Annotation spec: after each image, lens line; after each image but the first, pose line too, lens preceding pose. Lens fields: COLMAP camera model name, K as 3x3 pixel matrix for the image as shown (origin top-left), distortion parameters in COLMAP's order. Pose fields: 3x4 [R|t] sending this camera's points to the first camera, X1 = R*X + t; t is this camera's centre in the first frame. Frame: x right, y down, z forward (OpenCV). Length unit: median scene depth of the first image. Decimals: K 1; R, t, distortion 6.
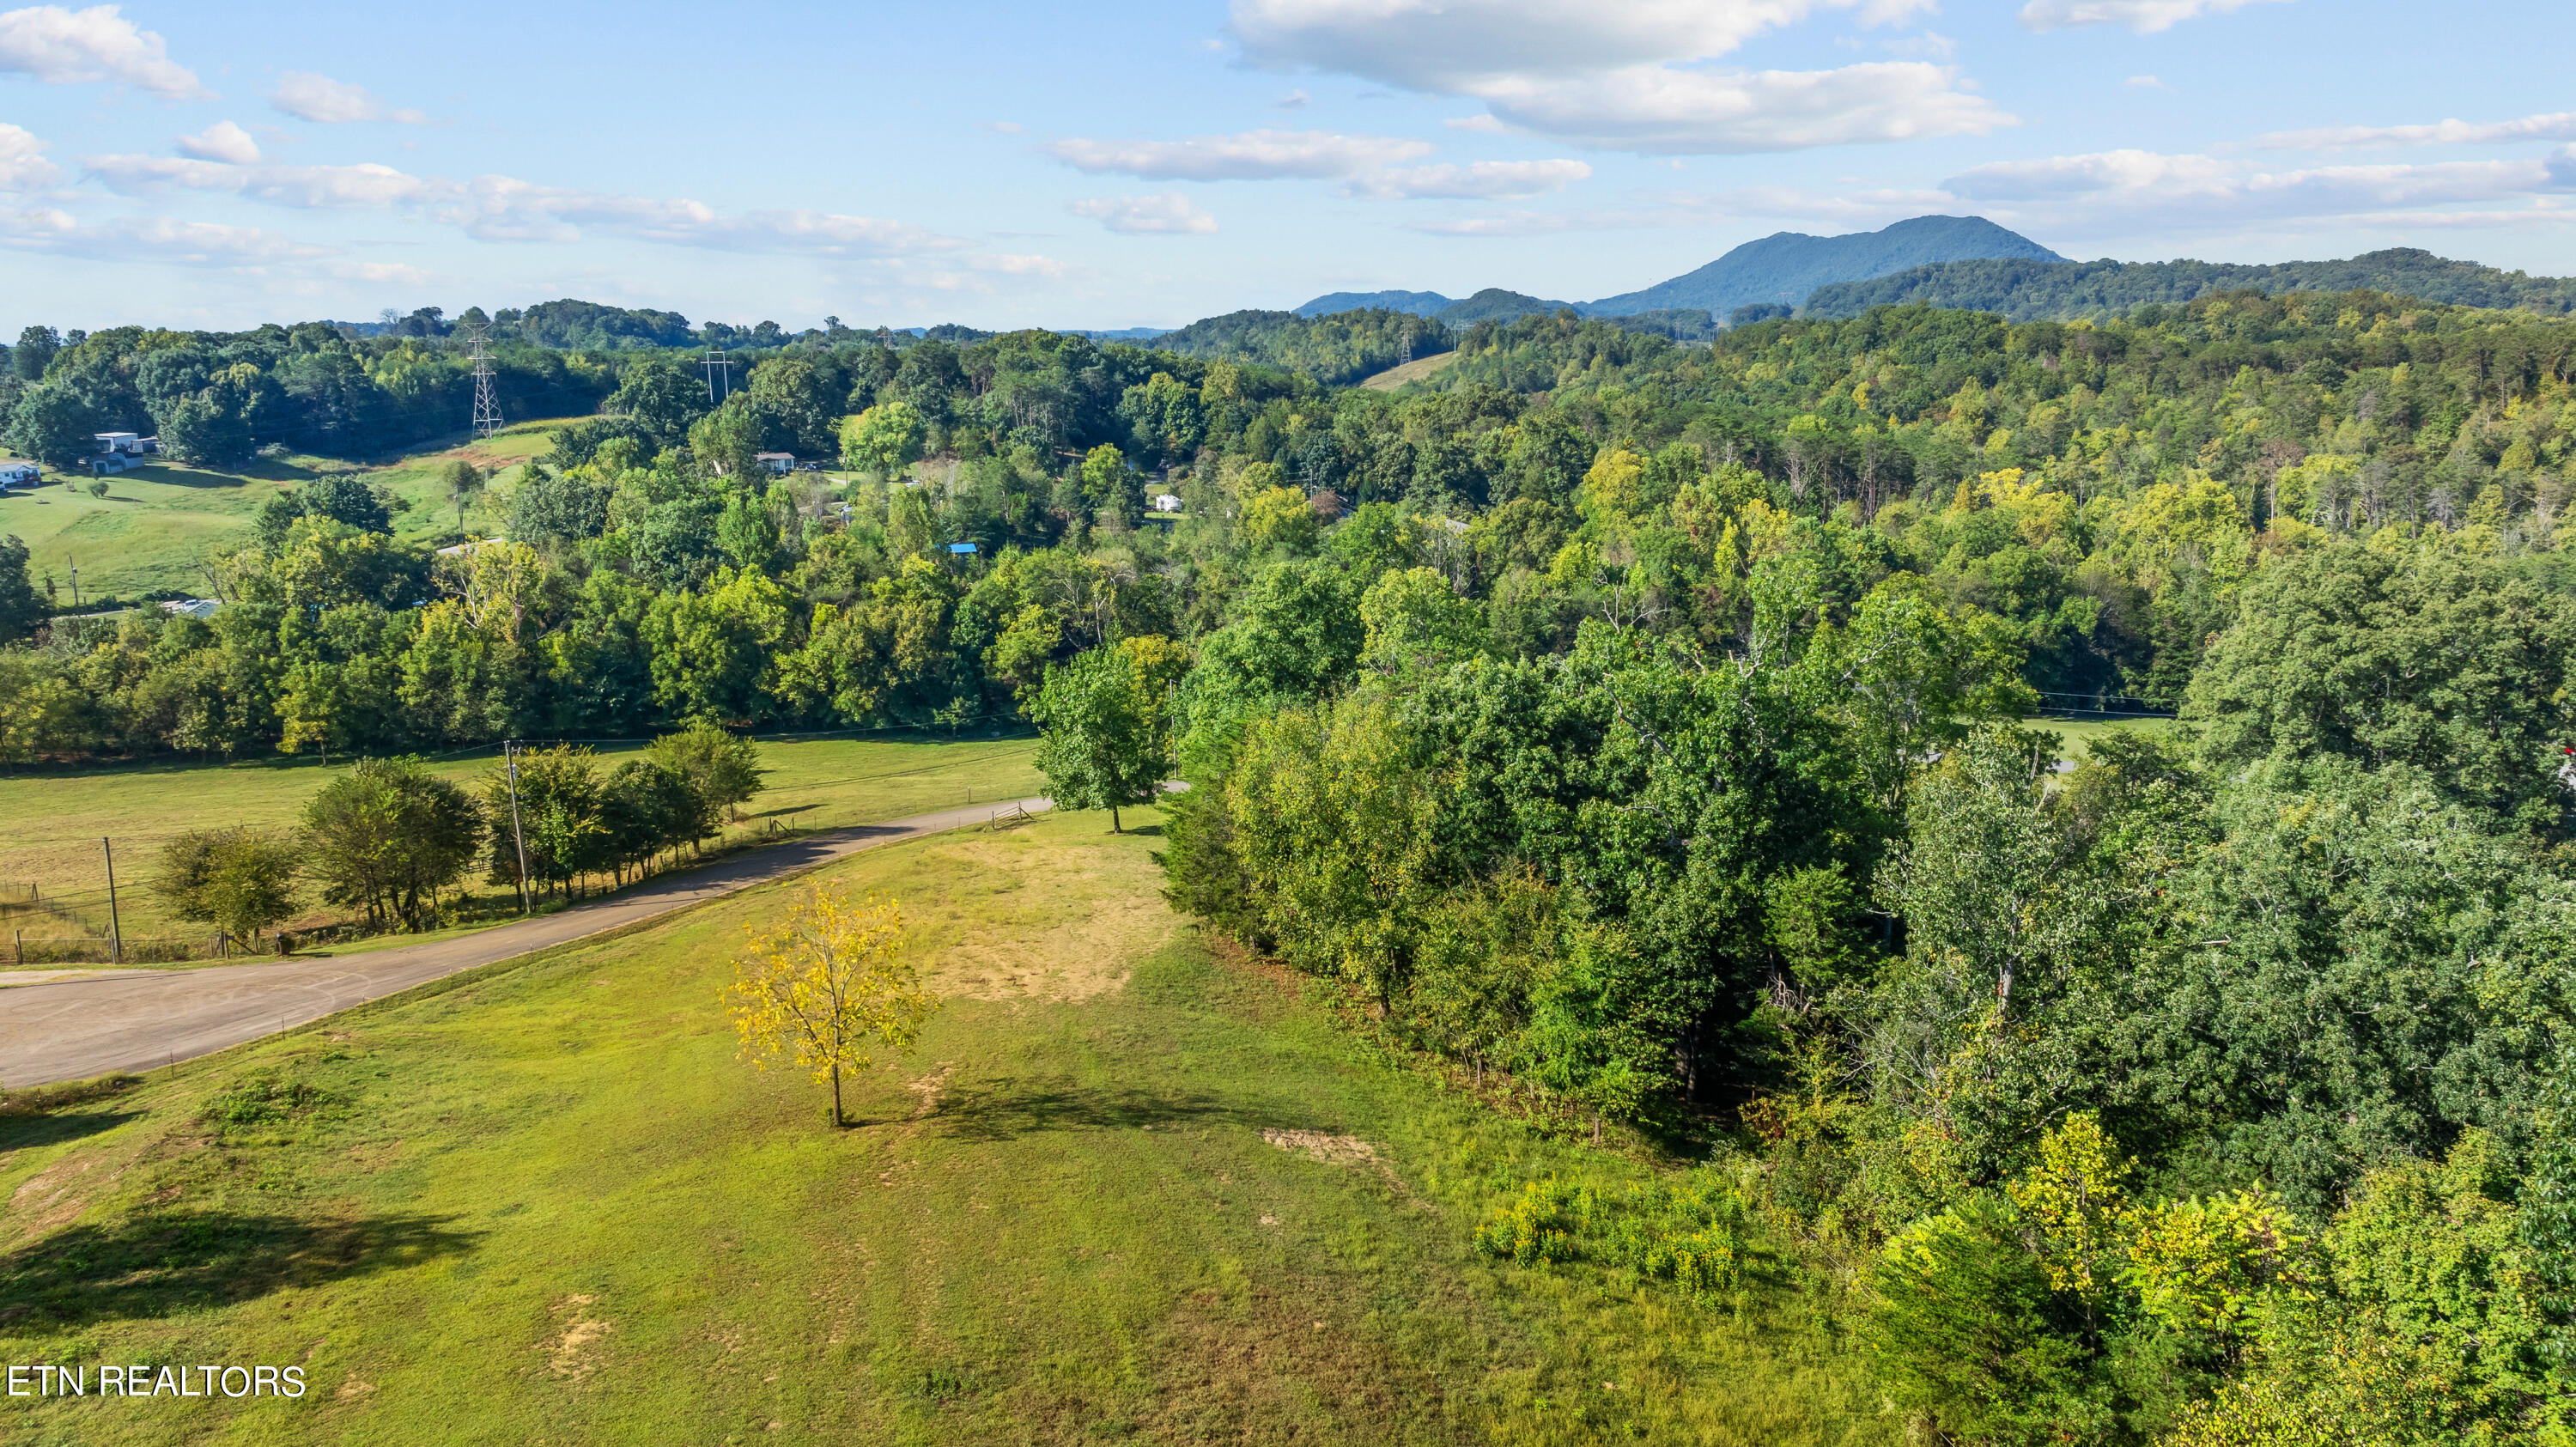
lens RADIAL K [[1817.7, 0, 1288.0], [0, 1817.7, 723.5], [0, 0, 1]] dist [-0.020584, 0.019421]
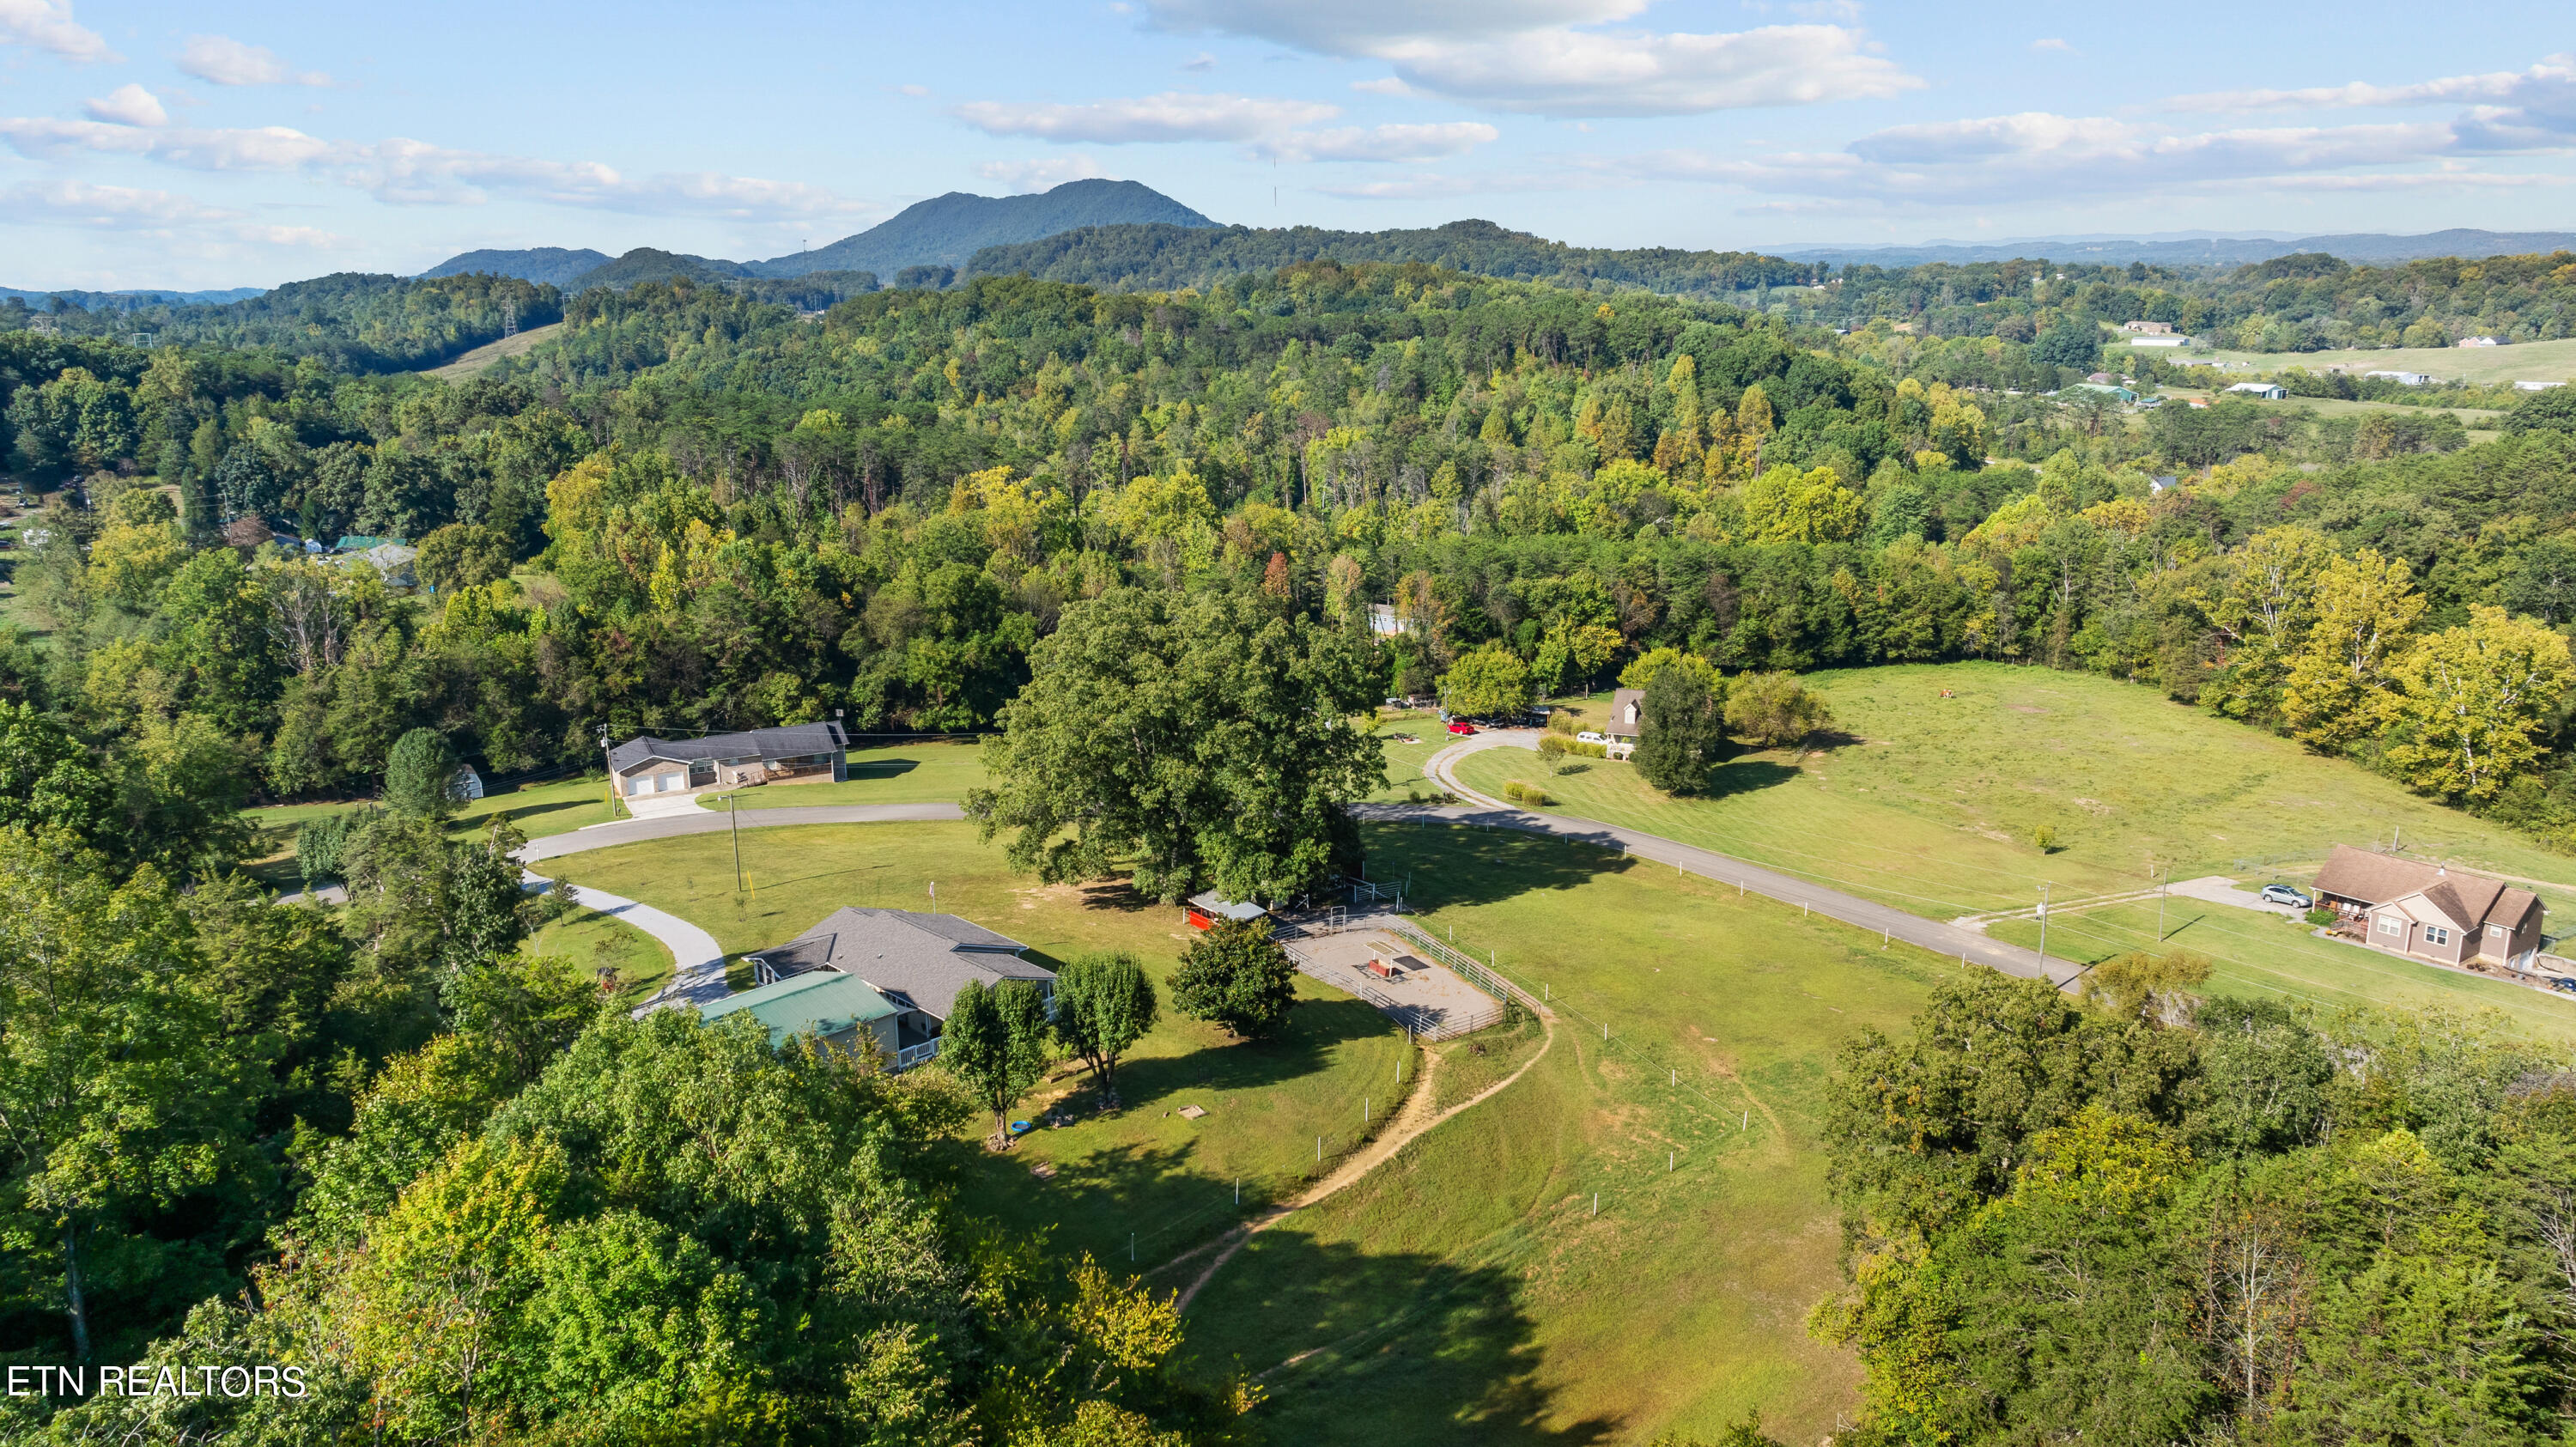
lens RADIAL K [[1817.7, 0, 1288.0], [0, 1817.7, 723.5], [0, 0, 1]] dist [-0.020584, 0.019421]
pose [[0.910731, -0.095383, 0.401834, 0.085143], [0.086392, 0.995438, 0.040484, -0.018544], [-0.403863, -0.002155, 0.914817, 0.028494]]
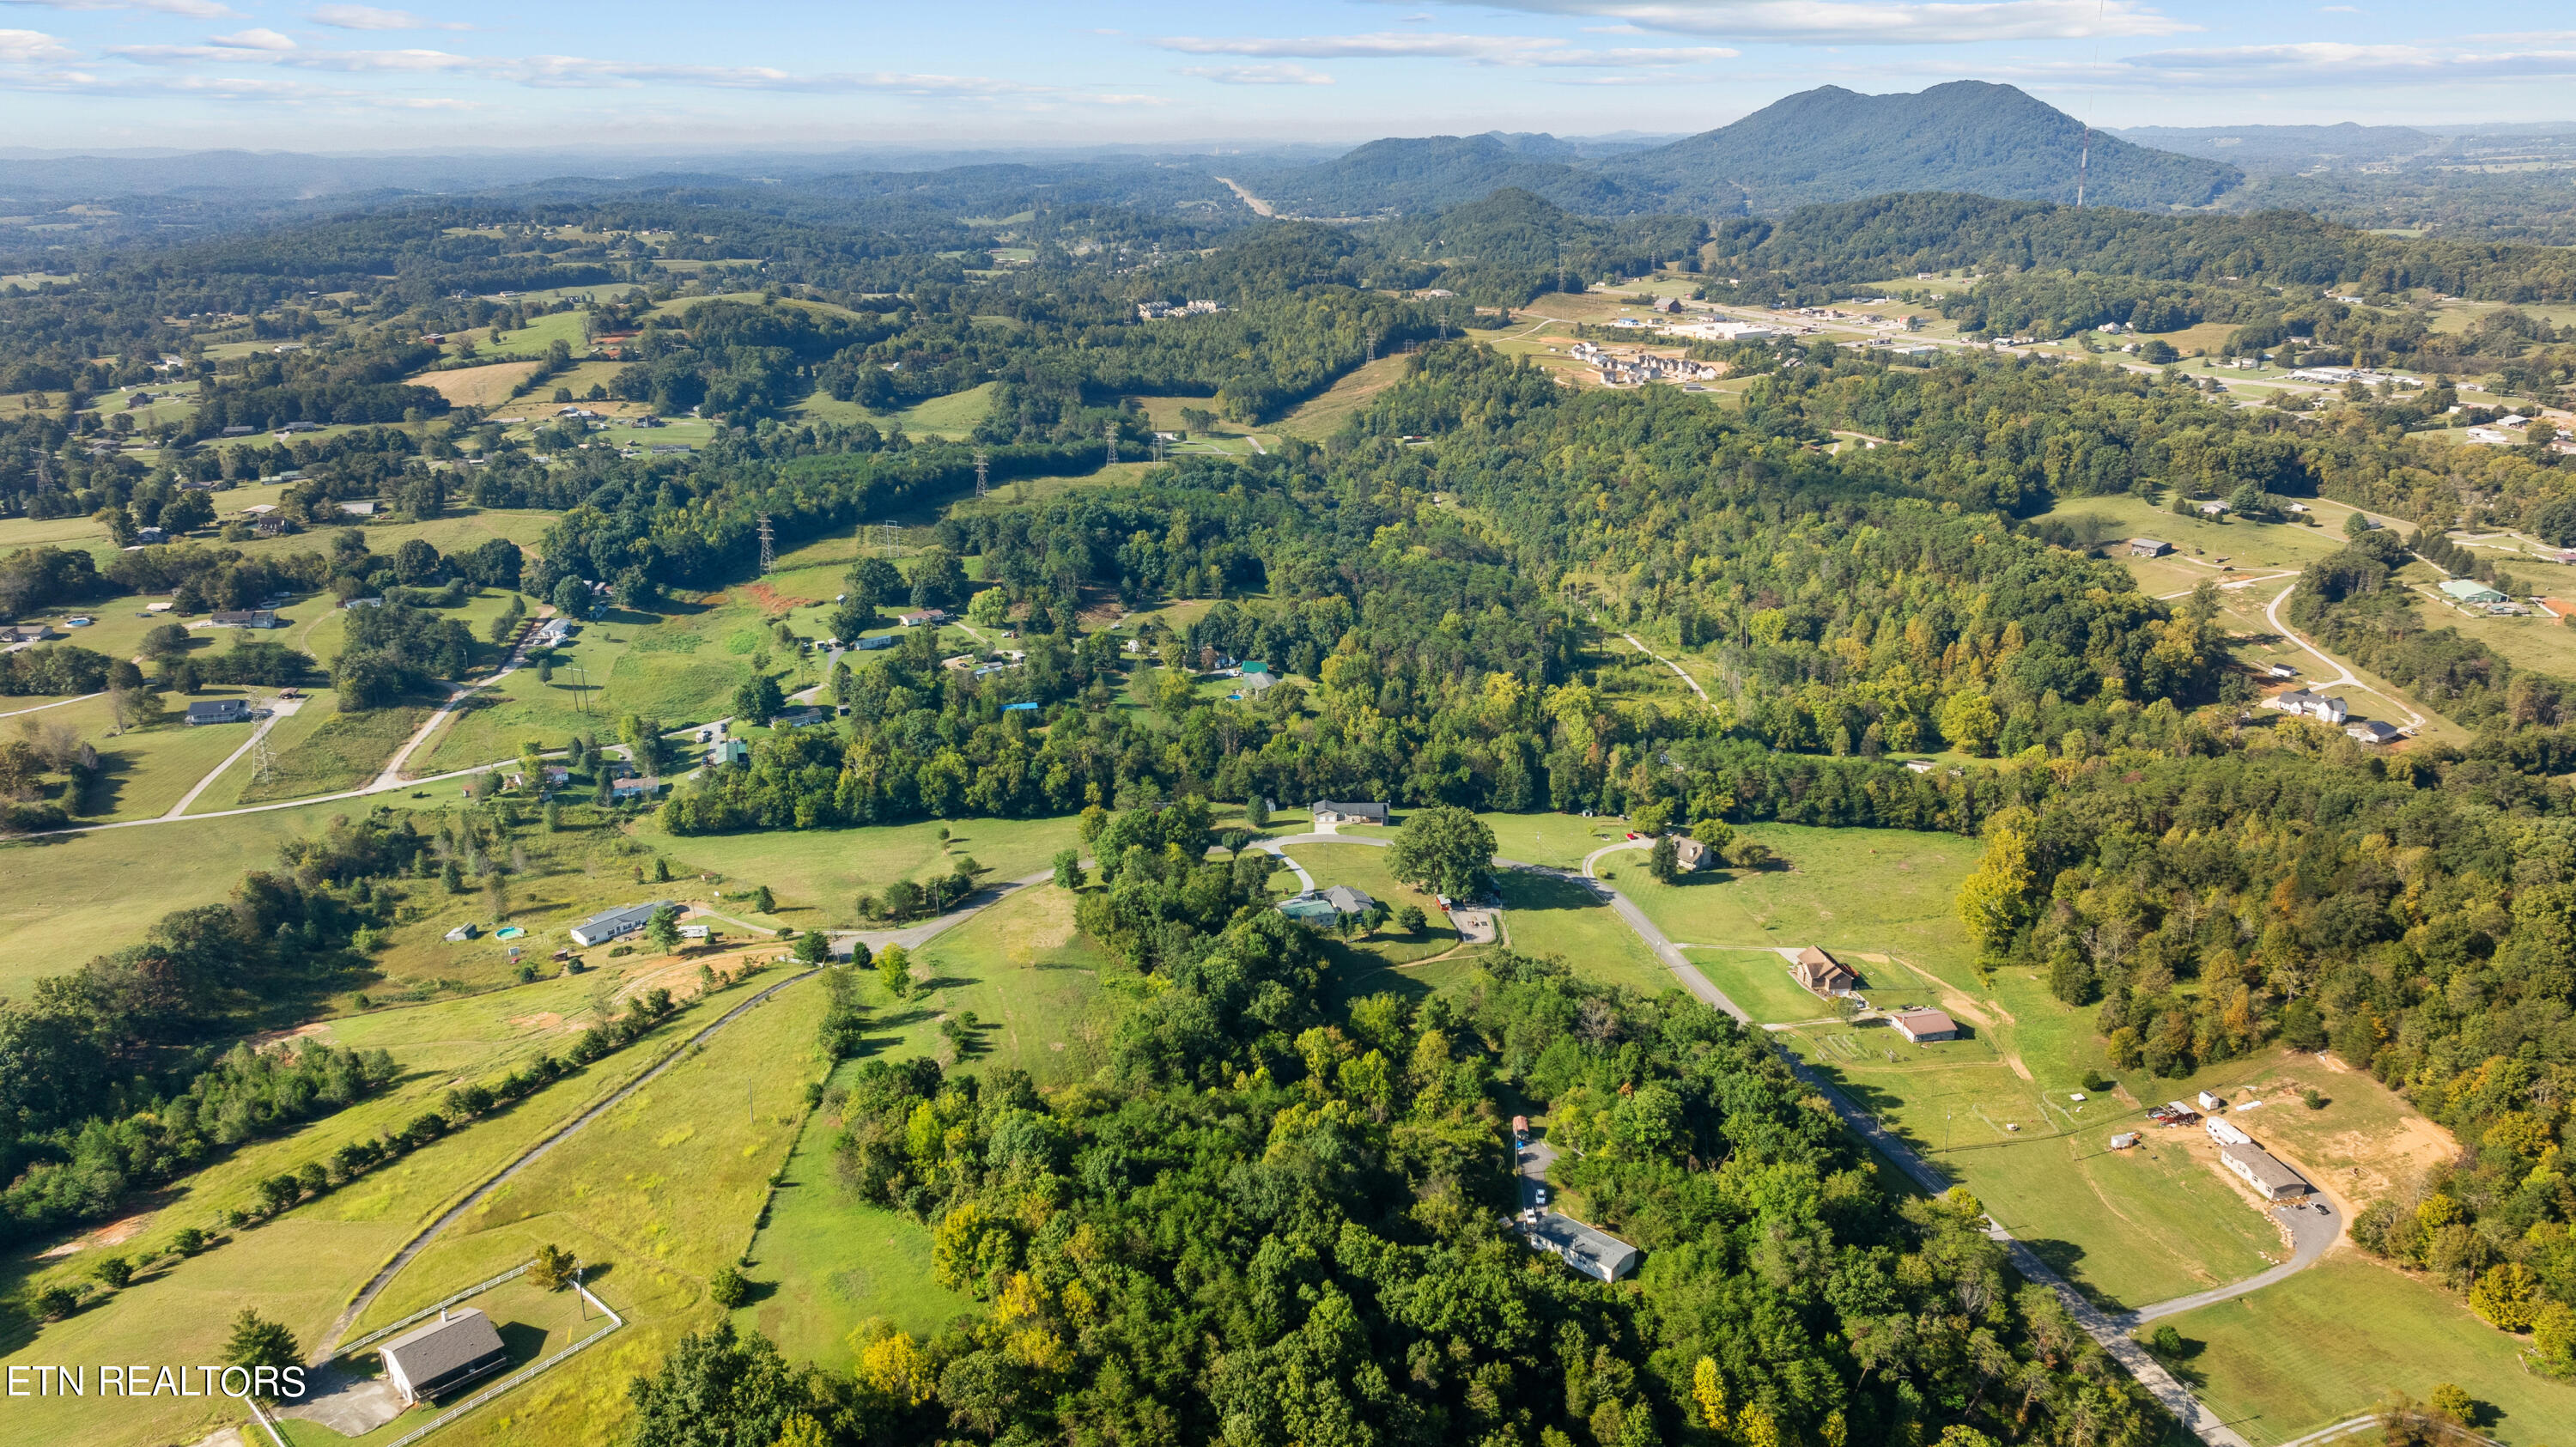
lens RADIAL K [[1878.7, 0, 1288.0], [0, 1878.7, 723.5], [0, 0, 1]] dist [0.002611, 0.001519]
pose [[0.999233, 0.020022, -0.033639, 0.134324], [-0.016444, 0.994498, 0.103460, -0.197048], [0.035525, -0.102827, 0.994065, -0.807548]]
